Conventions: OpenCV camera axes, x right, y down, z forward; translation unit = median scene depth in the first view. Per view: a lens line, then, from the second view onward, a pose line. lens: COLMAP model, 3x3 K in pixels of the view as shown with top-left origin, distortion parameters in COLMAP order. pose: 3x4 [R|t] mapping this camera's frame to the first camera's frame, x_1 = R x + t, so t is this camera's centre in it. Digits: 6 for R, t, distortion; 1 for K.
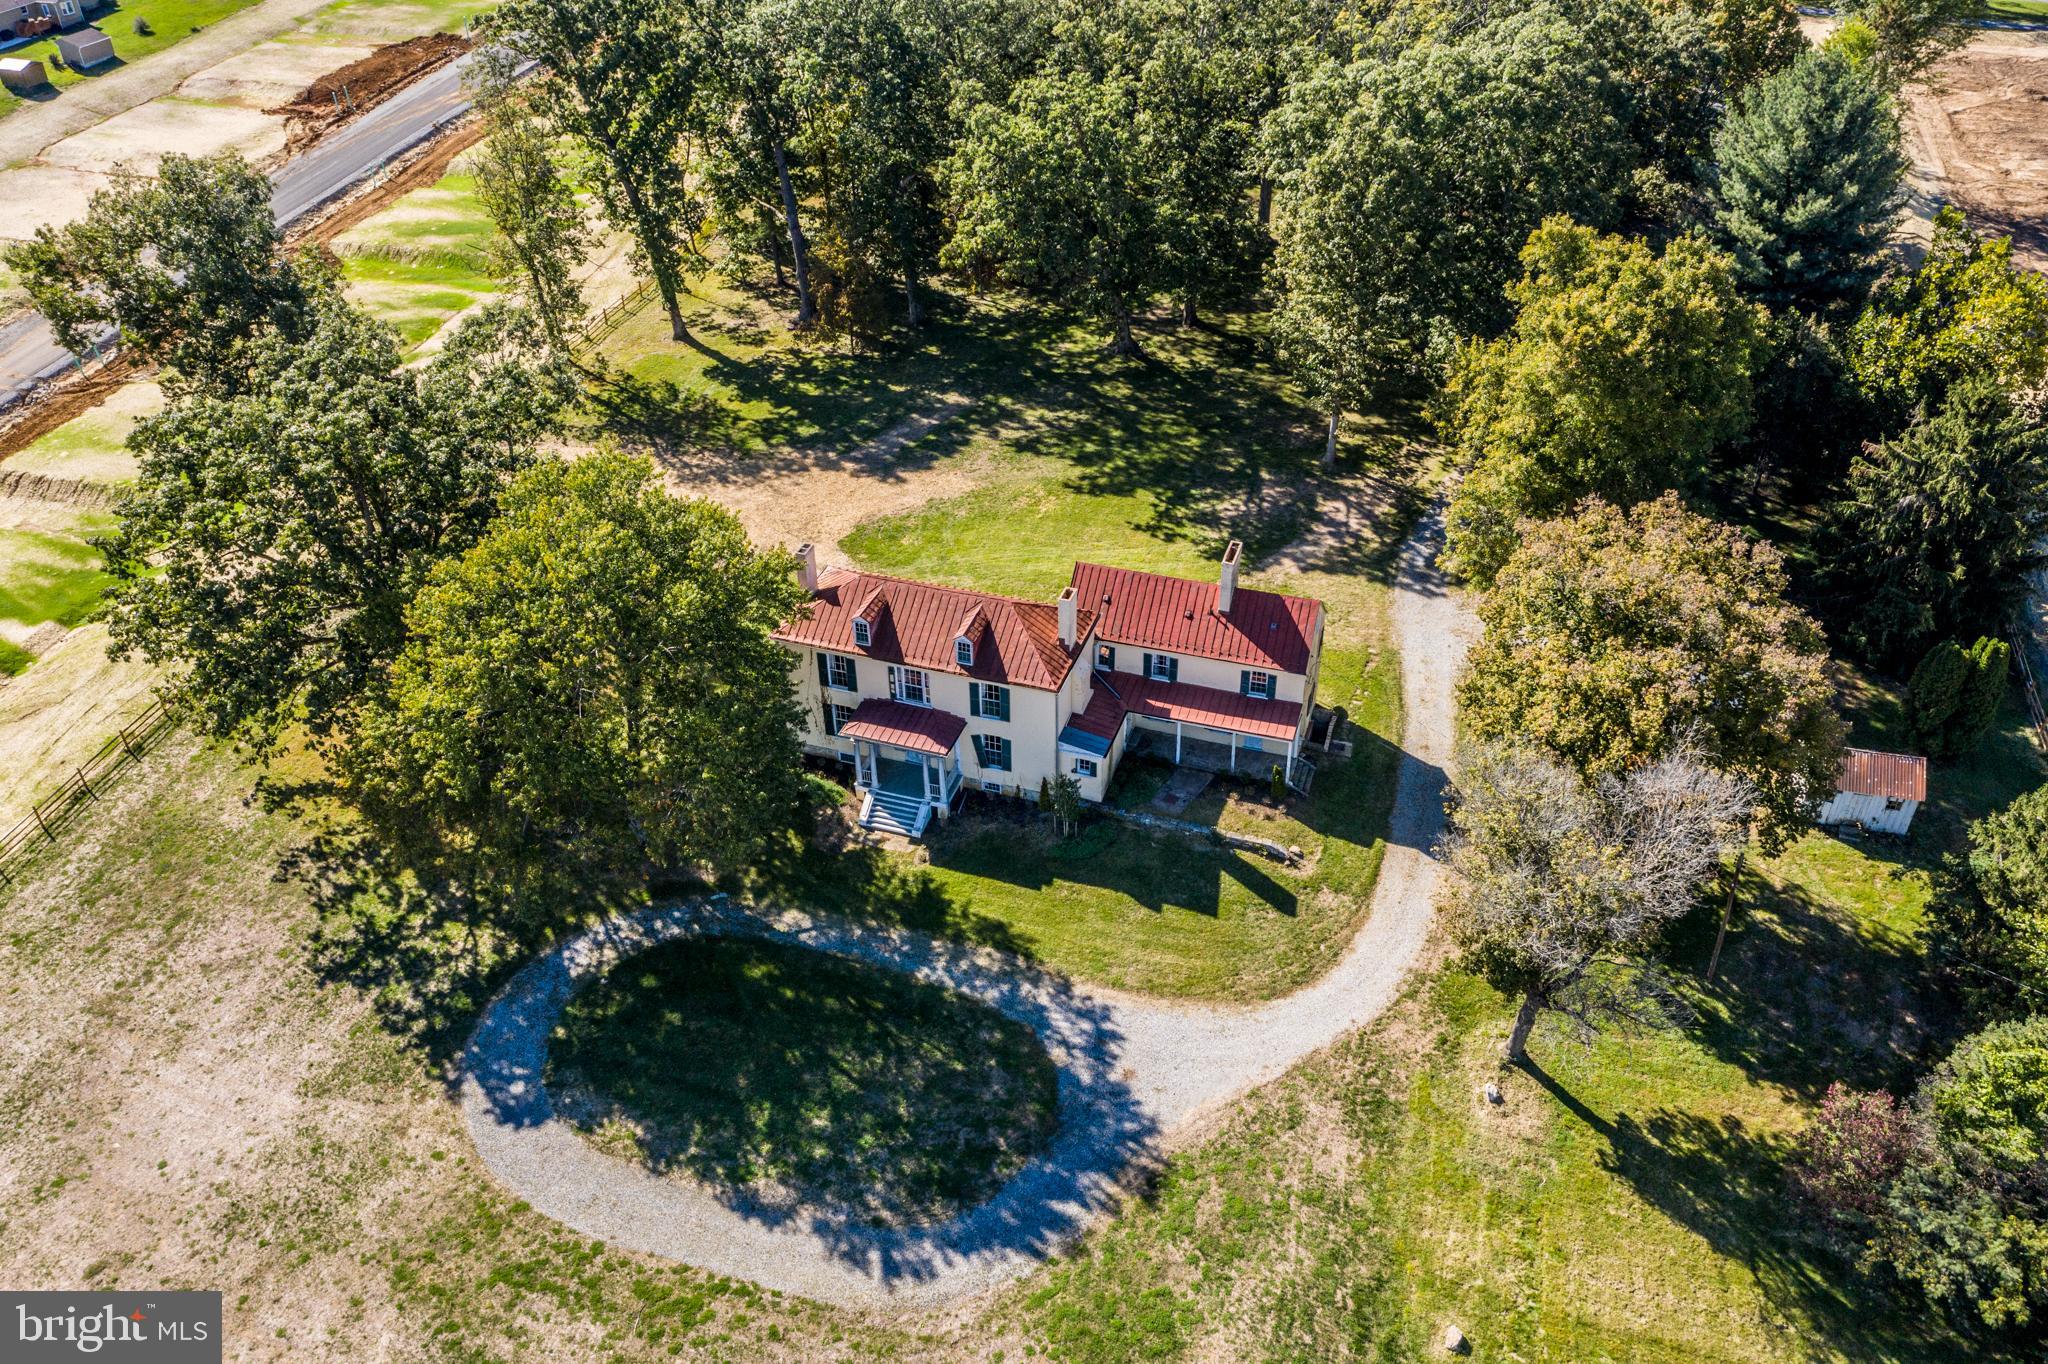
lens RADIAL K [[1623.6, 0, 1020.6], [0, 1623.6, 674.3], [0, 0, 1]] dist [-0.003464, 0.003514]
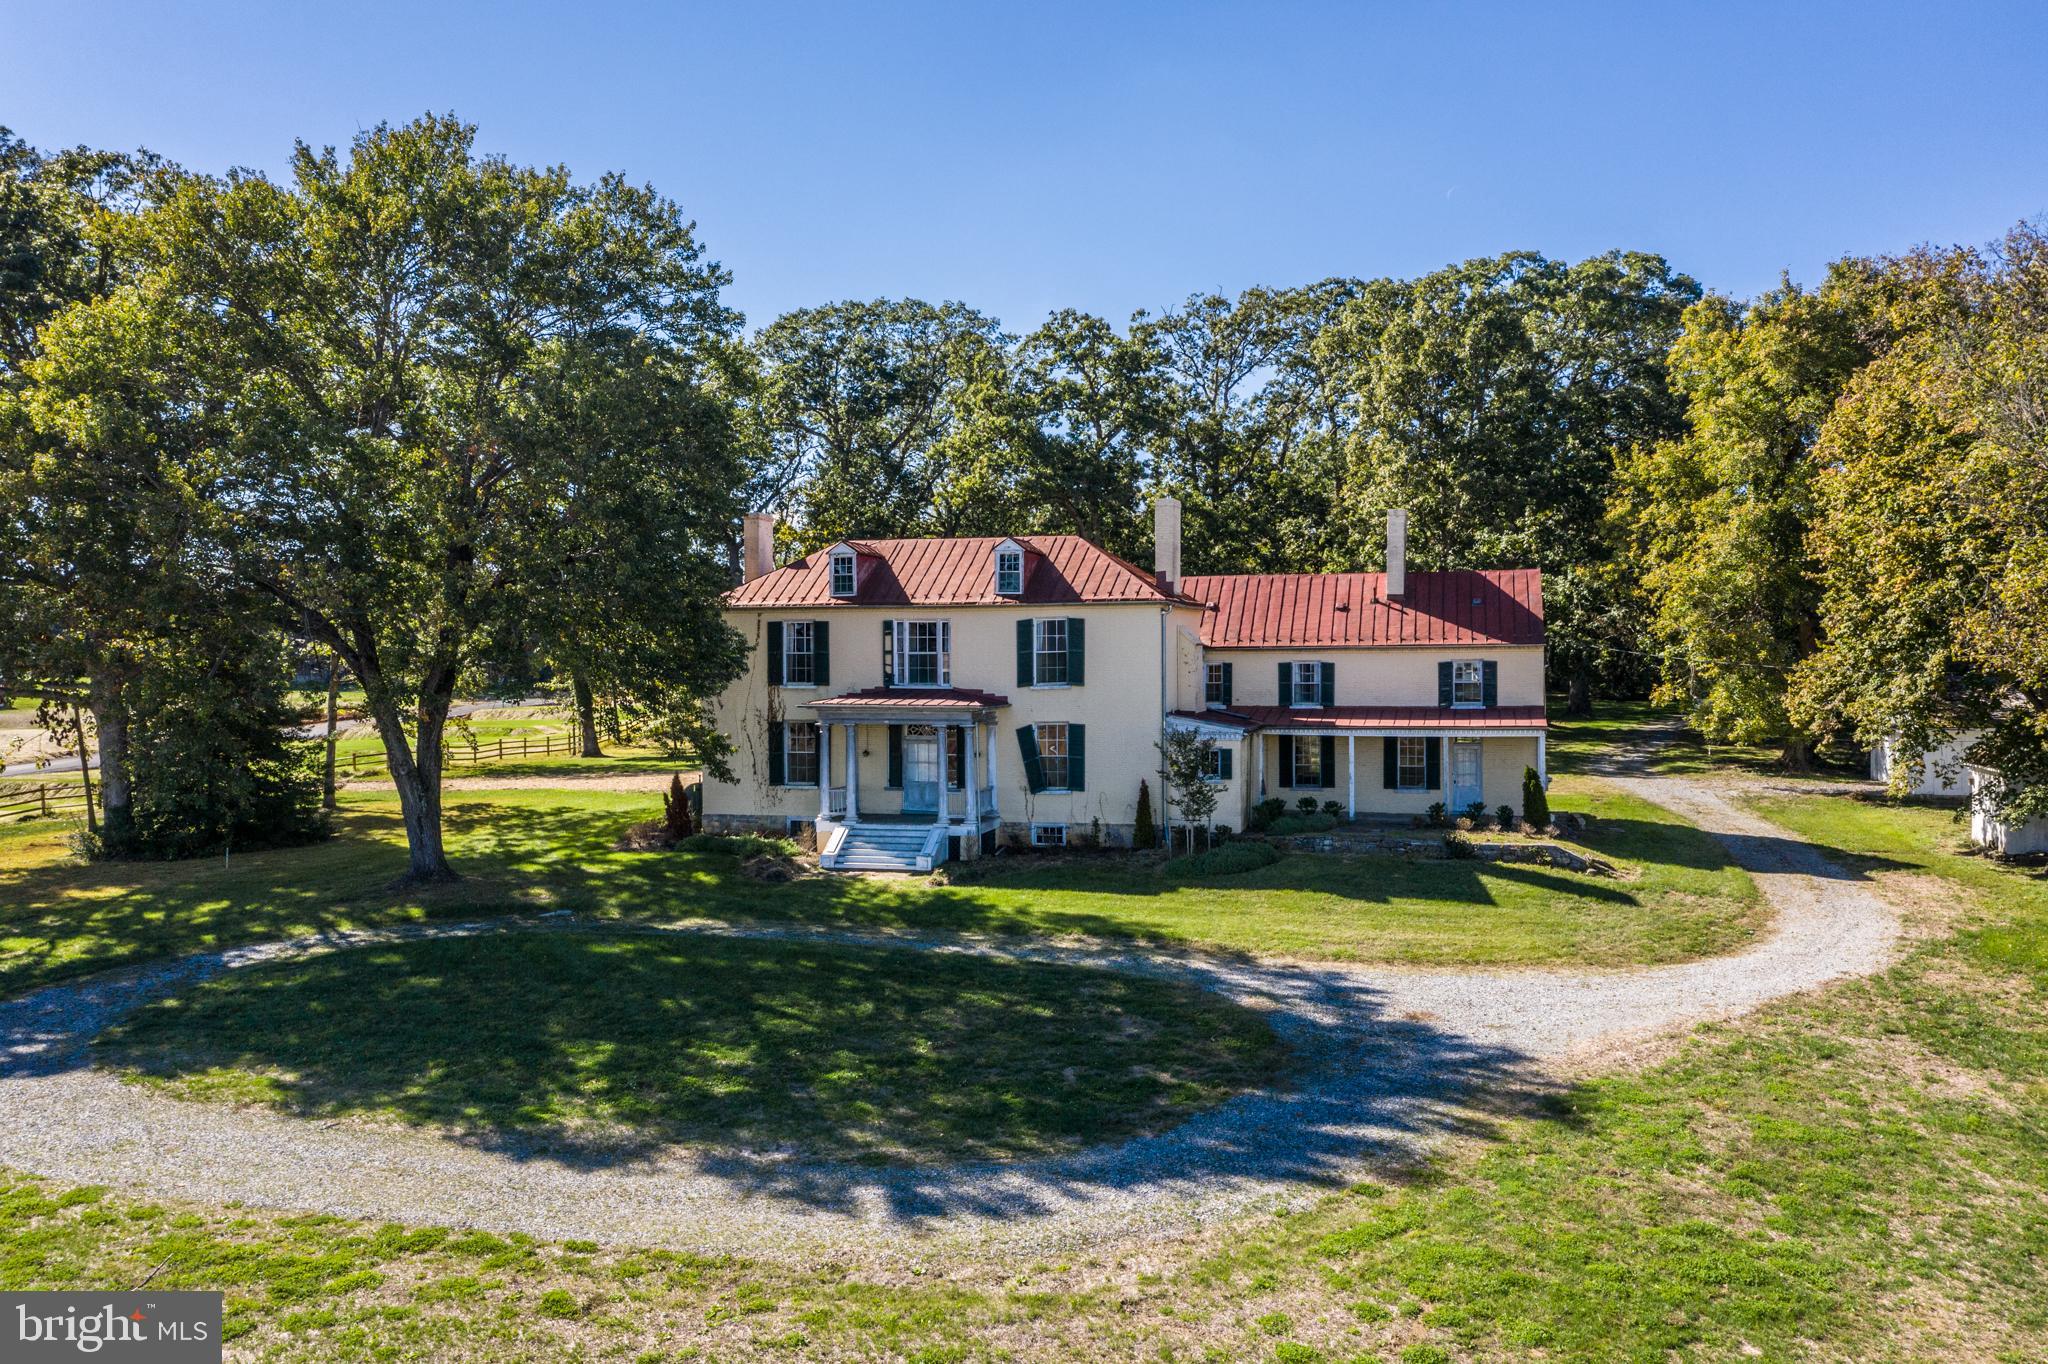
lens RADIAL K [[1623.6, 0, 1017.8], [0, 1623.6, 664.8], [0, 0, 1]] dist [-0.003464, 0.003514]
pose [[0.998831, 0.012158, 0.046787, -0.059965], [0.017001, 0.817668, -0.575439, 0.374269], [-0.045253, 0.575561, 0.816506, 0.507772]]
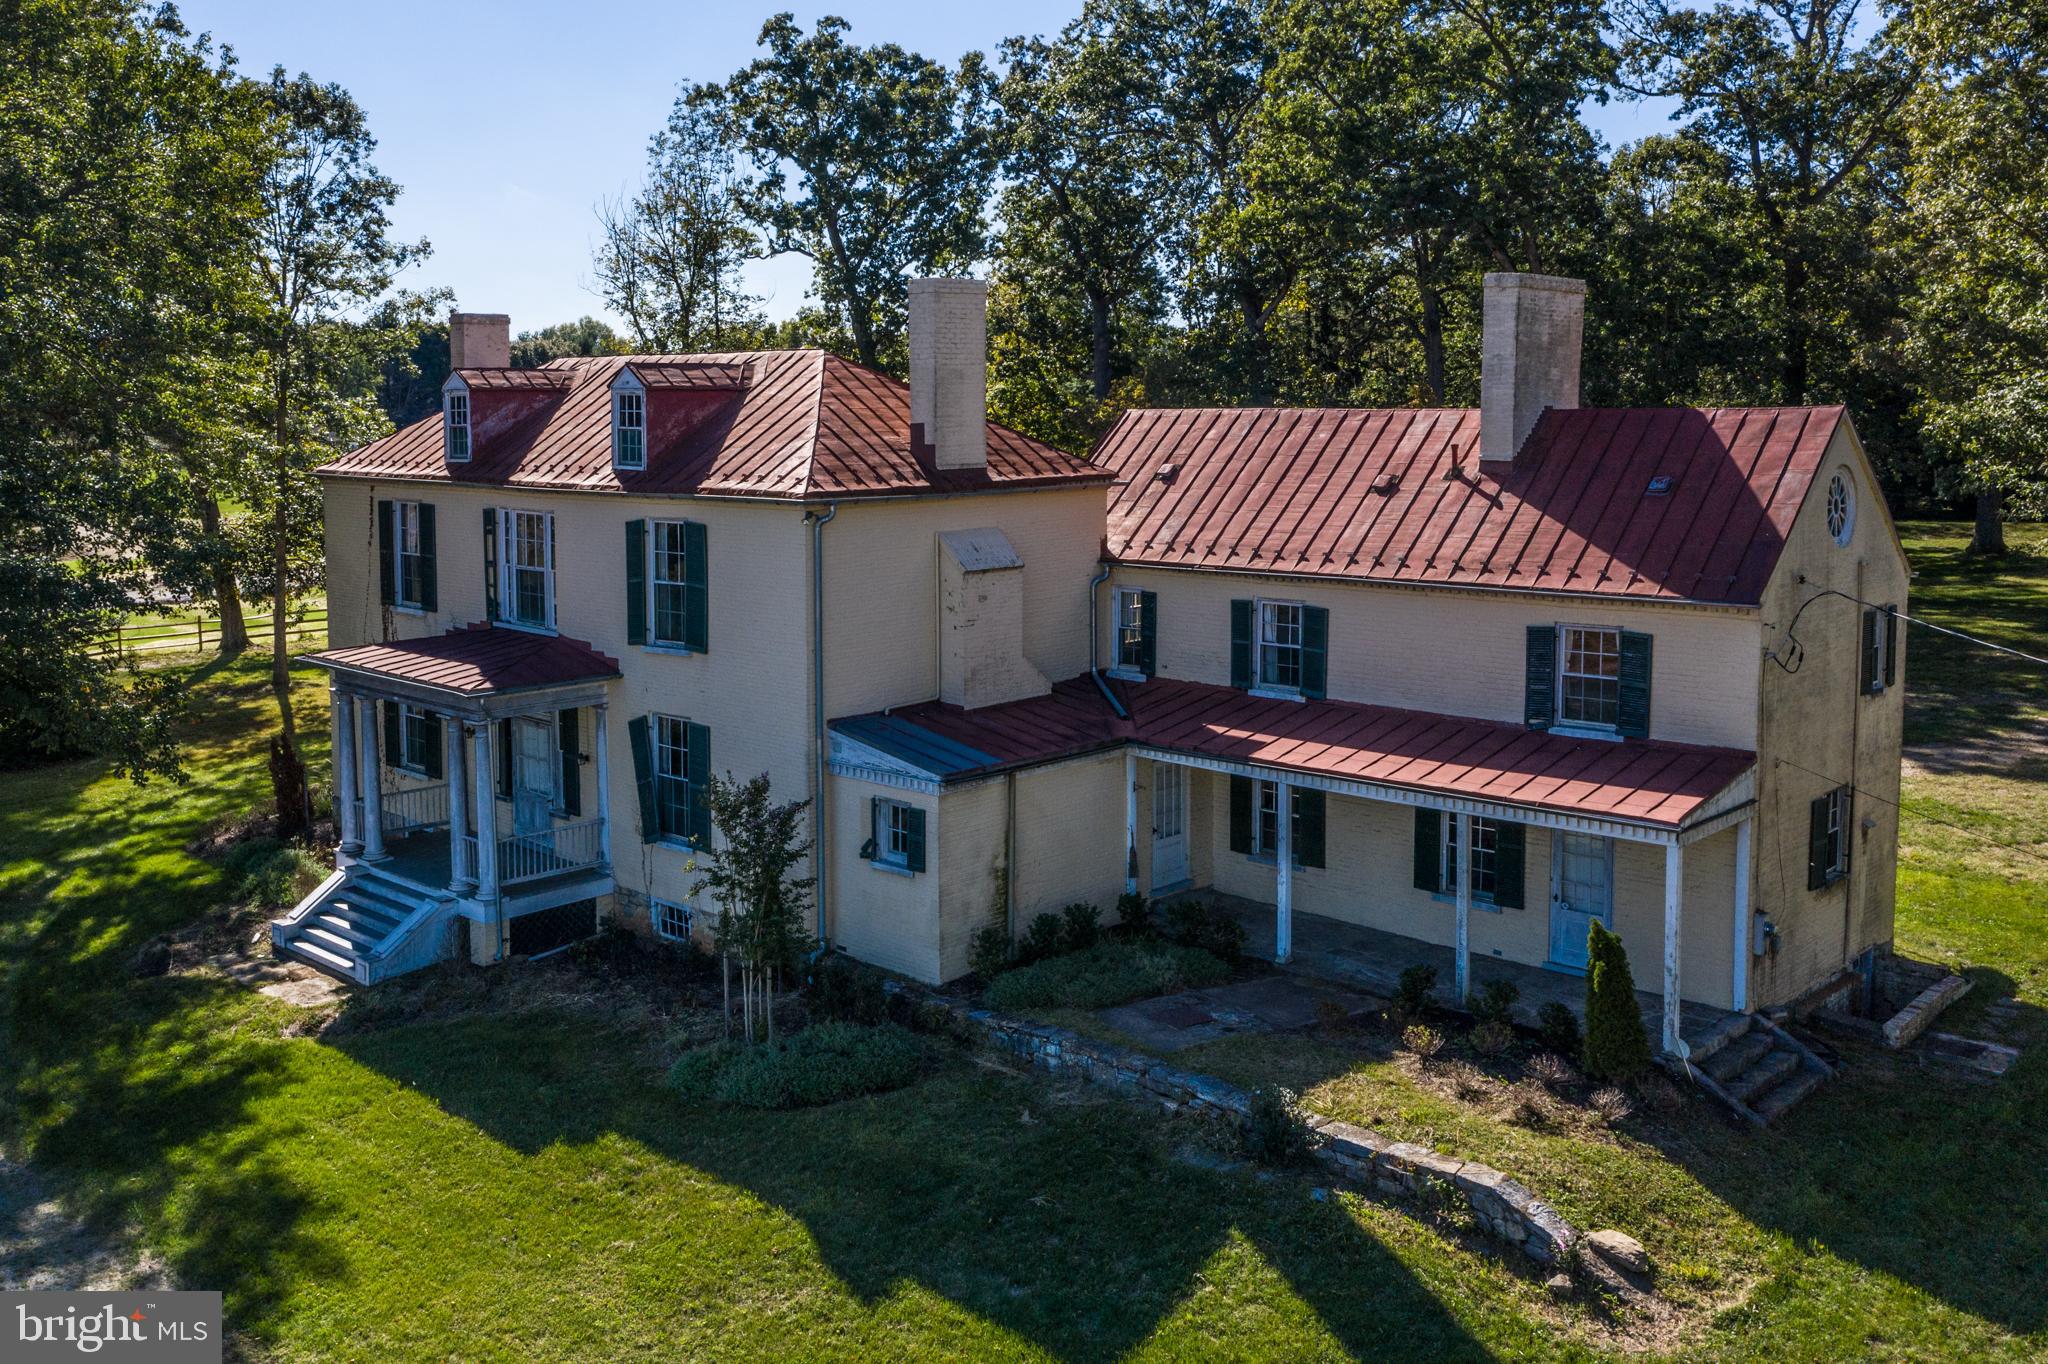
lens RADIAL K [[1843.6, 0, 923.6], [0, 1843.6, 551.5], [0, 0, 1]] dist [-0.002966, 0.011288]
pose [[0.894479, 0.047557, -0.444573, 0.190623], [-0.264745, 0.857610, -0.440925, 0.160485], [0.360301, 0.512097, 0.779705, 0.733519]]
